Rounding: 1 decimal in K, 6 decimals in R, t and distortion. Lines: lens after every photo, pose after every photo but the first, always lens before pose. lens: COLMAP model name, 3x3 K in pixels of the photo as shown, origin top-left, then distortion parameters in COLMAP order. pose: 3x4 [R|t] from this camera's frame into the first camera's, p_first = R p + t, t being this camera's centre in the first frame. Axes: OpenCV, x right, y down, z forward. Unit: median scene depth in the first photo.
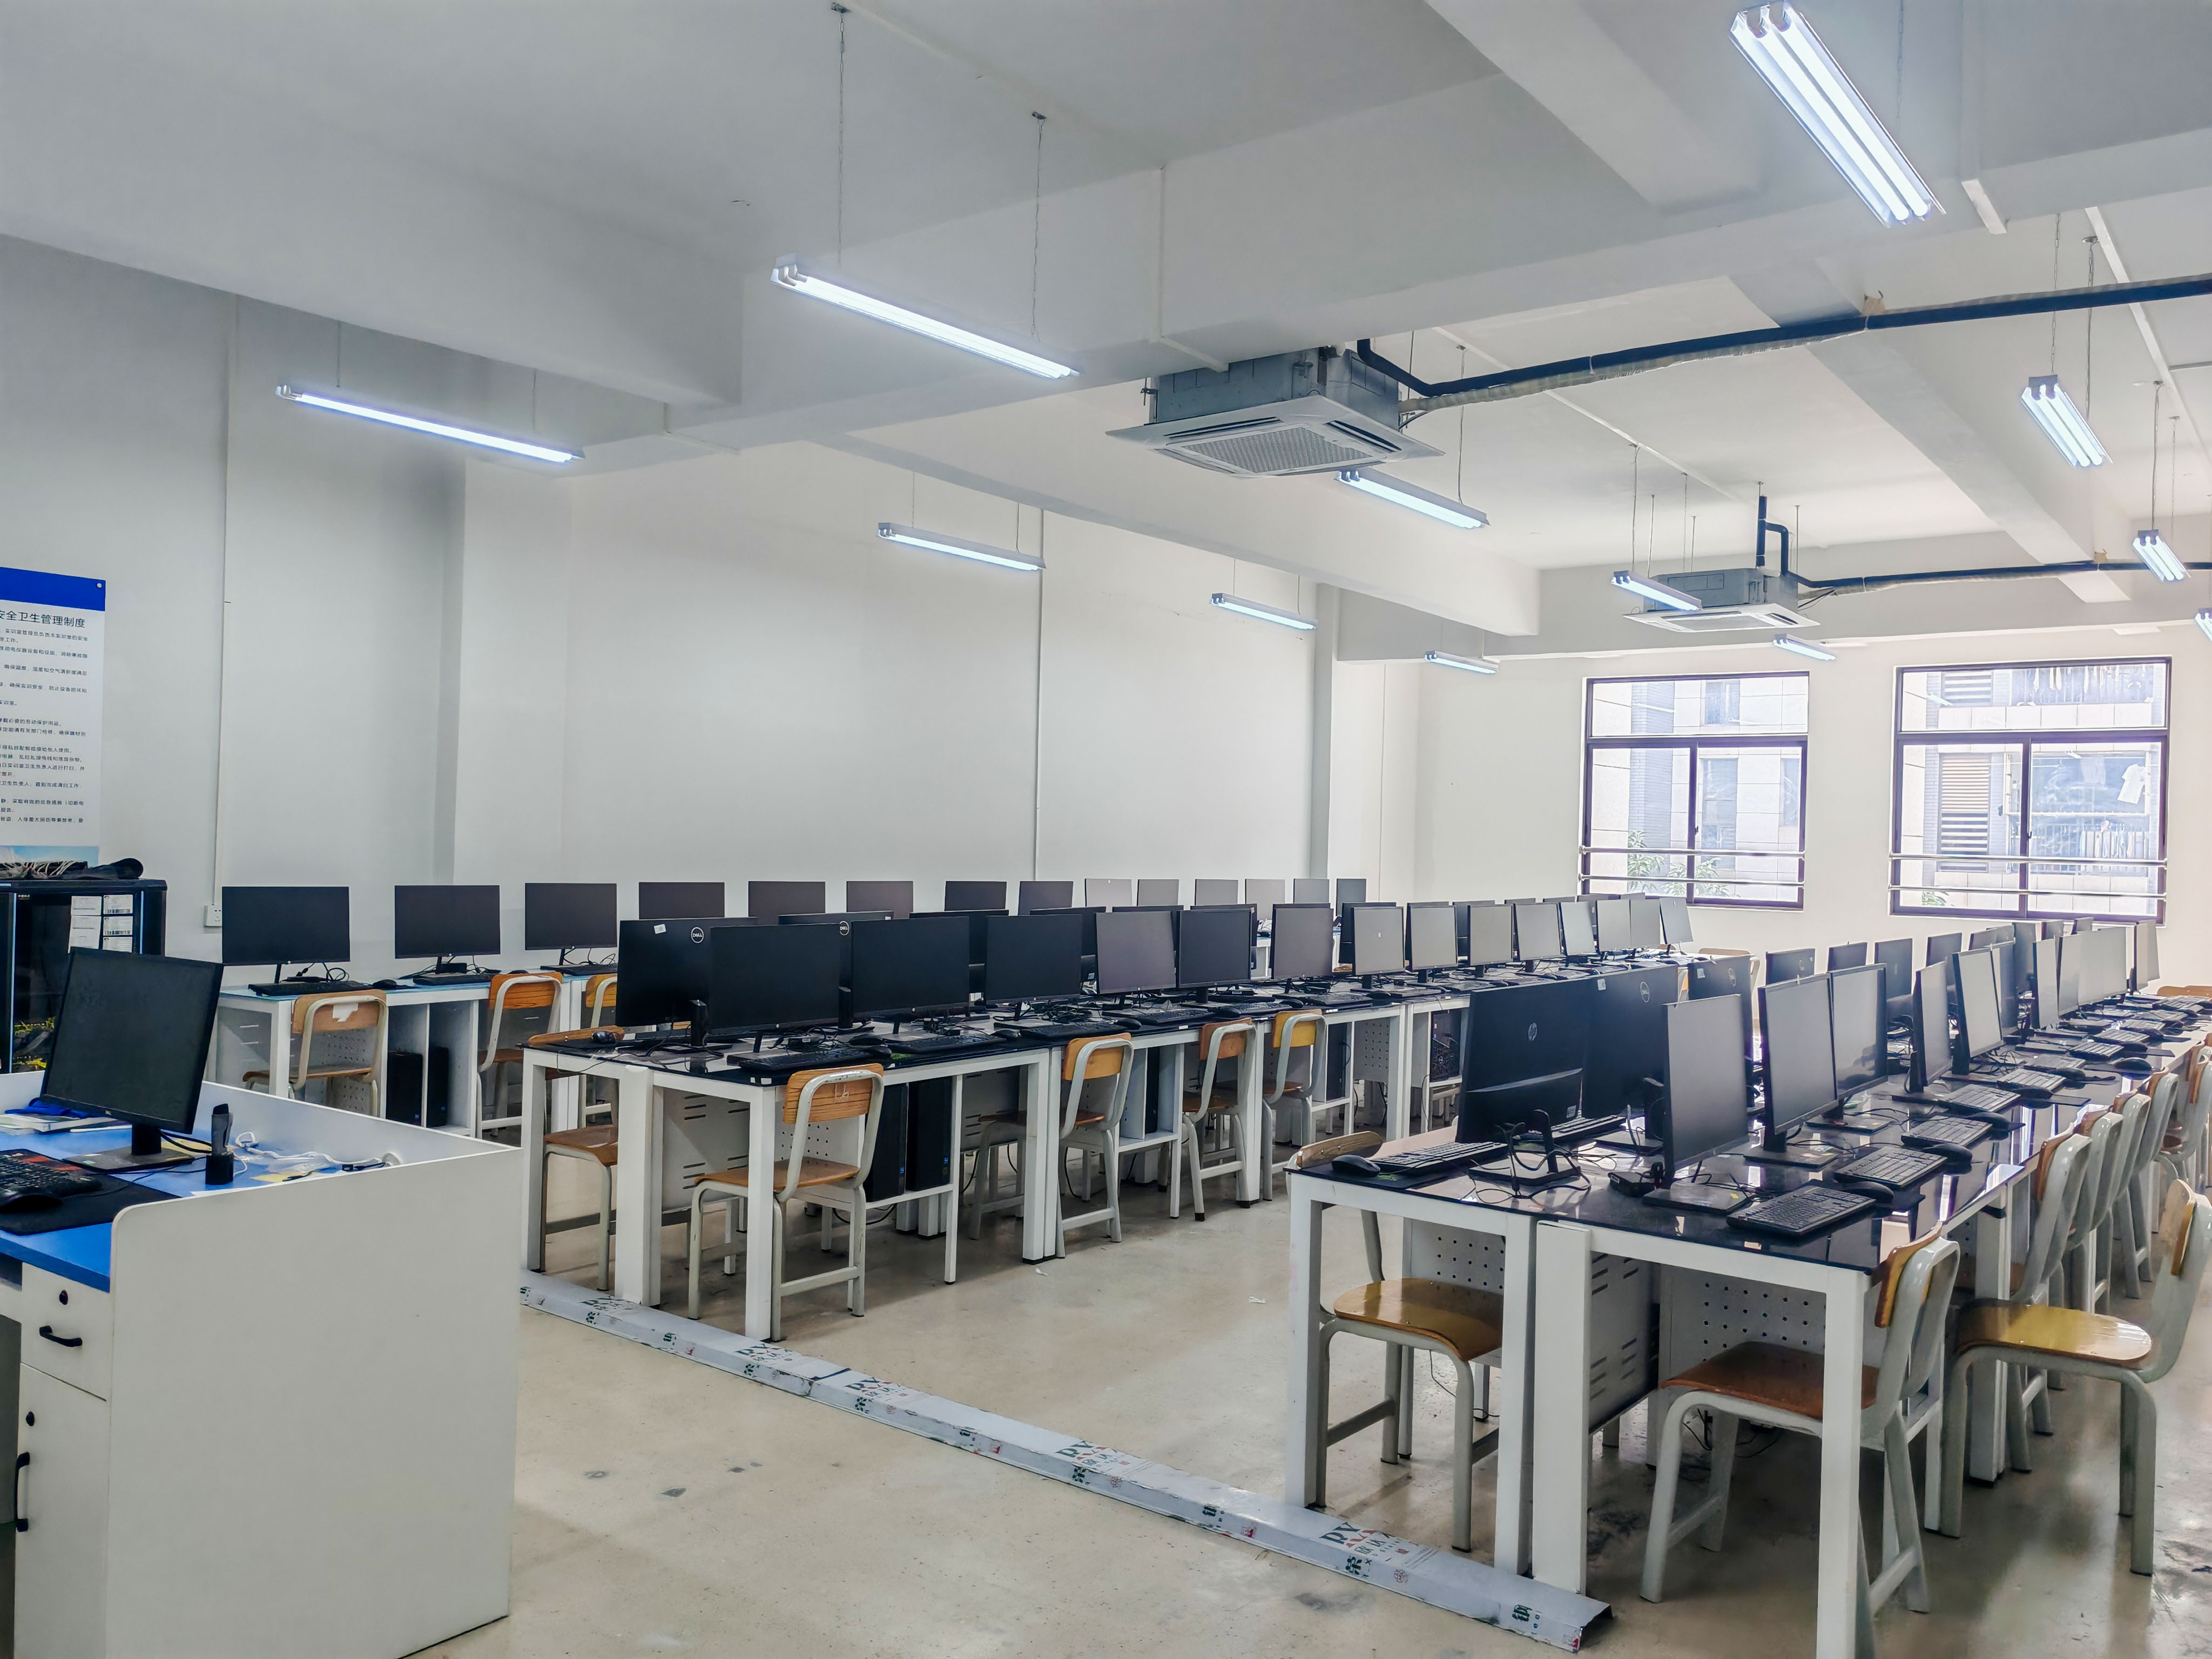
lens RADIAL K [[1620.9, 0, 1106.0], [0, 1620.9, 829.5], [0, 0, 1]] dist [-0.006002, -0.003169]
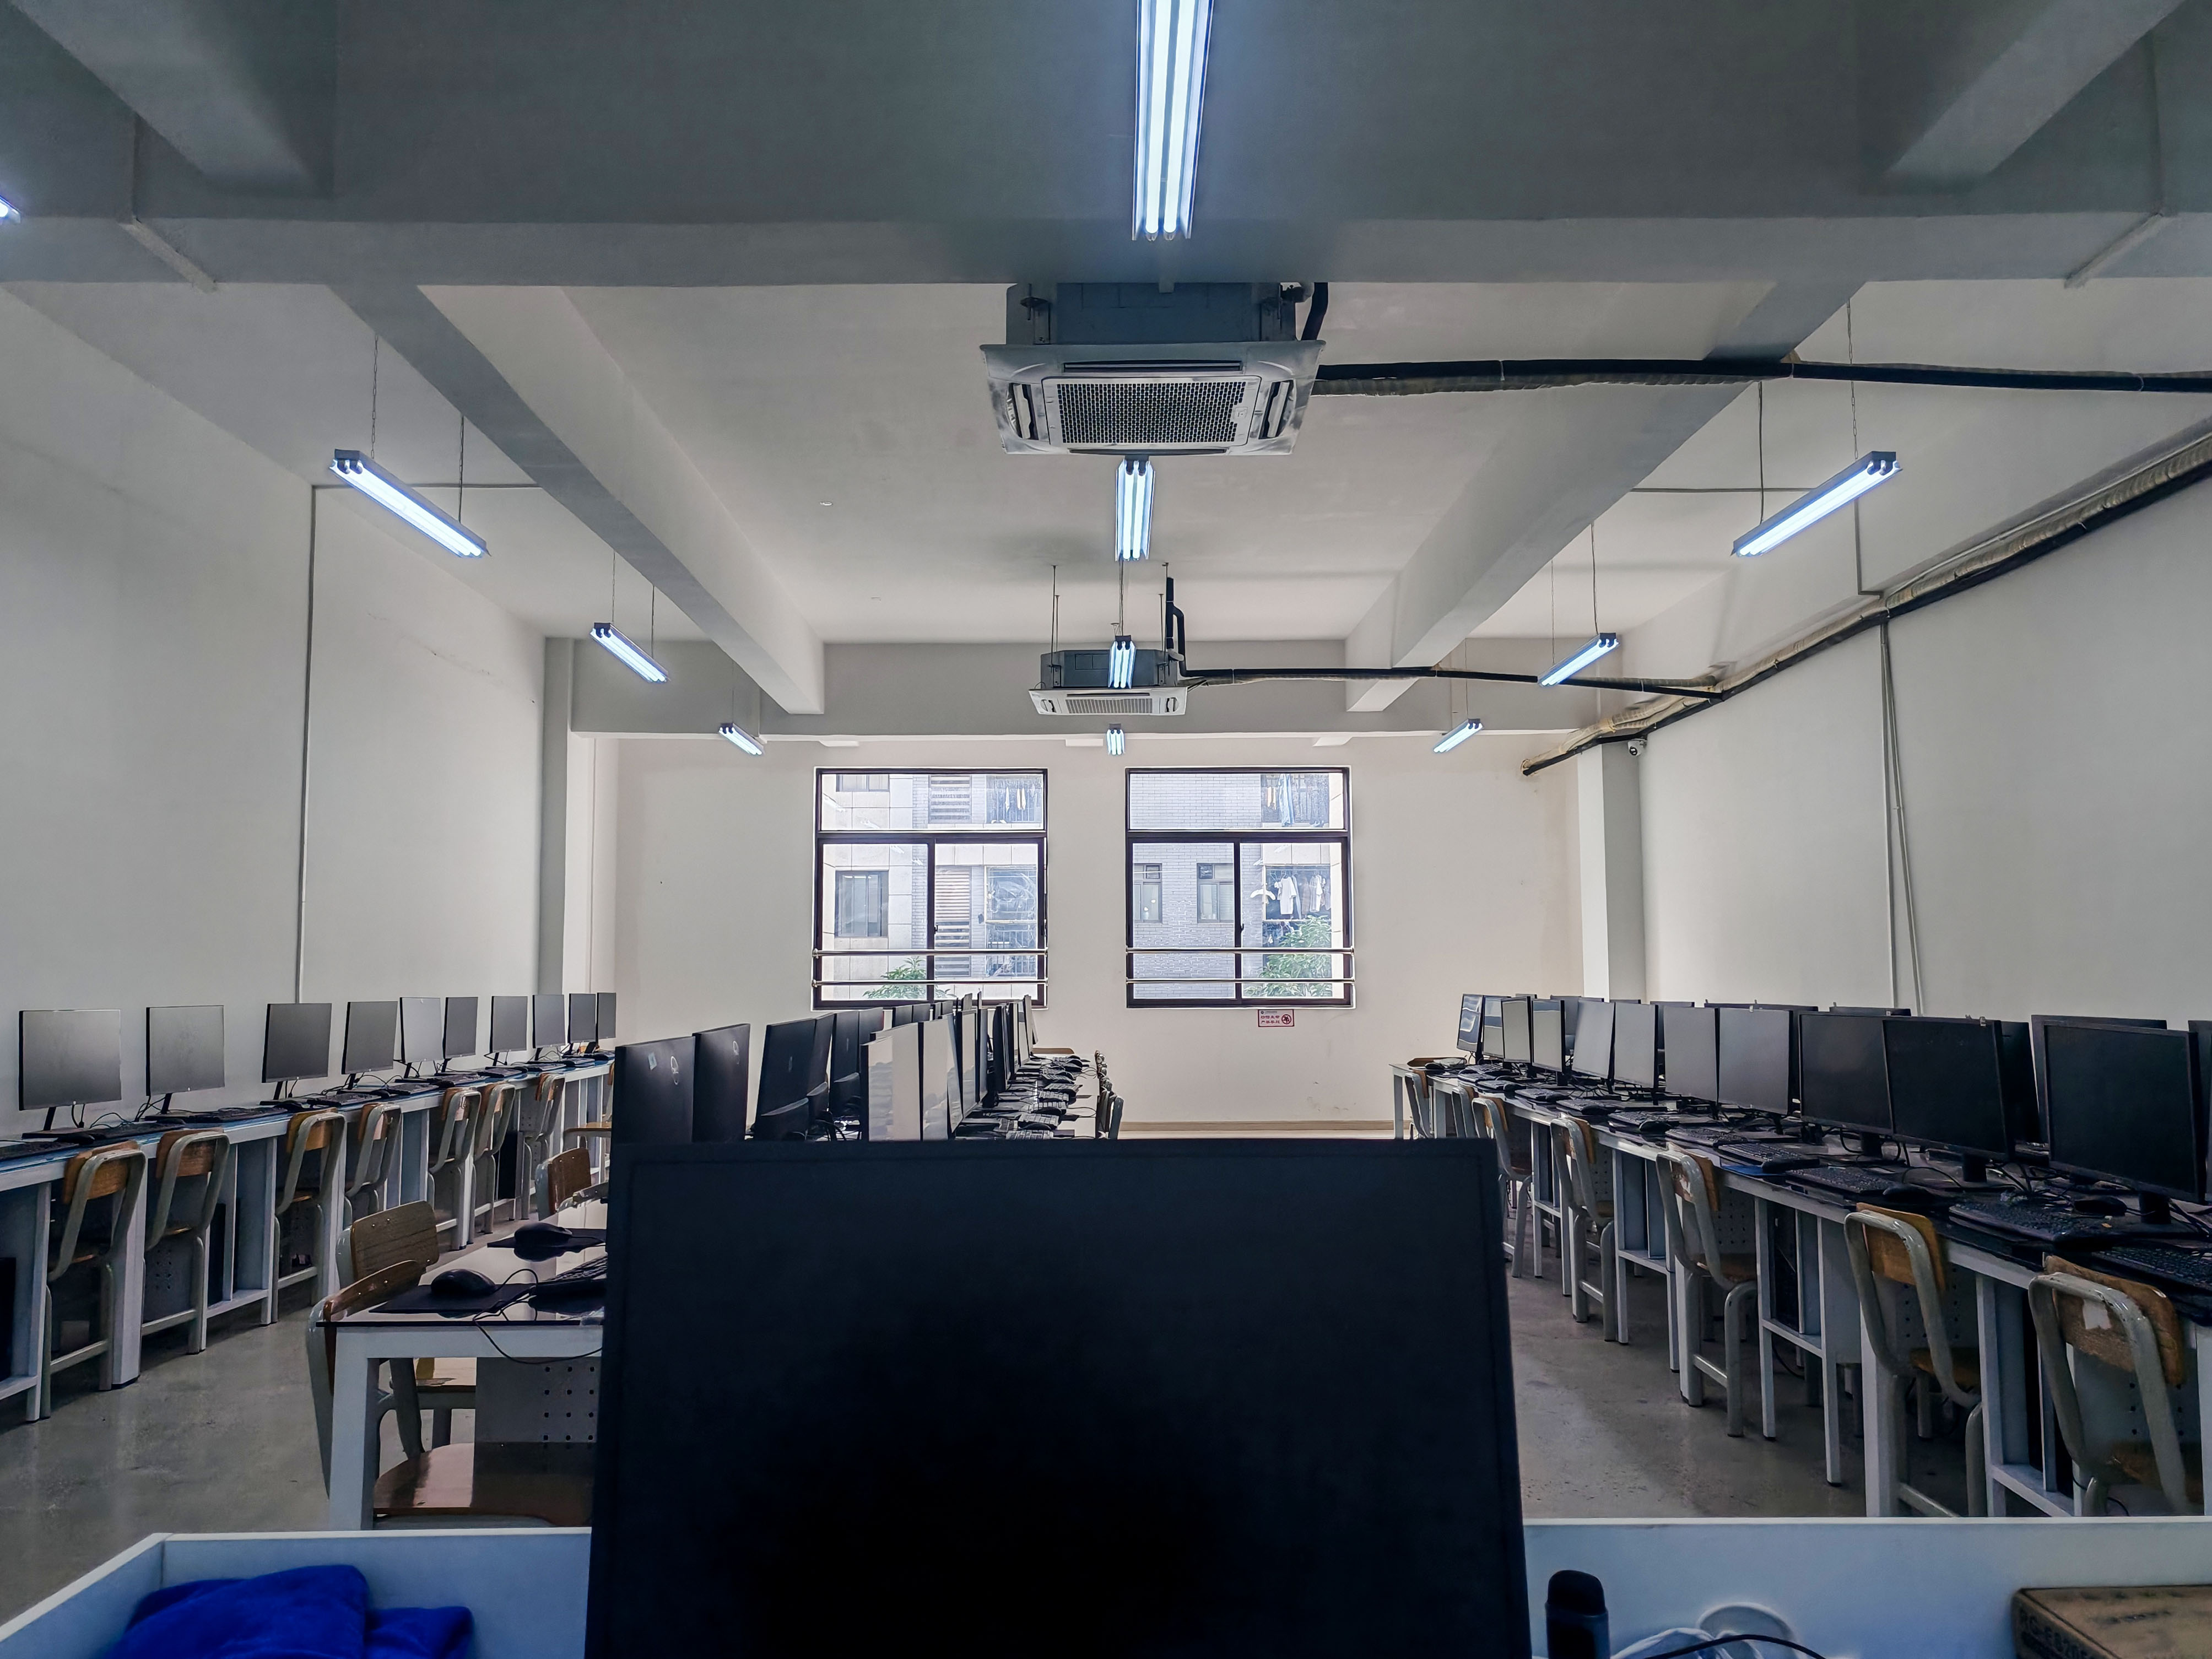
lens RADIAL K [[1621.0, 0, 1106.0], [0, 1621.0, 829.5], [0, 0, 1]] dist [-0.006002, -0.003169]
pose [[0.802418, 0.019147, 0.596456, -0.151359], [0.018984, 0.998160, -0.057582, -0.001308], [-0.596461, 0.057528, 0.800578, 0.191083]]
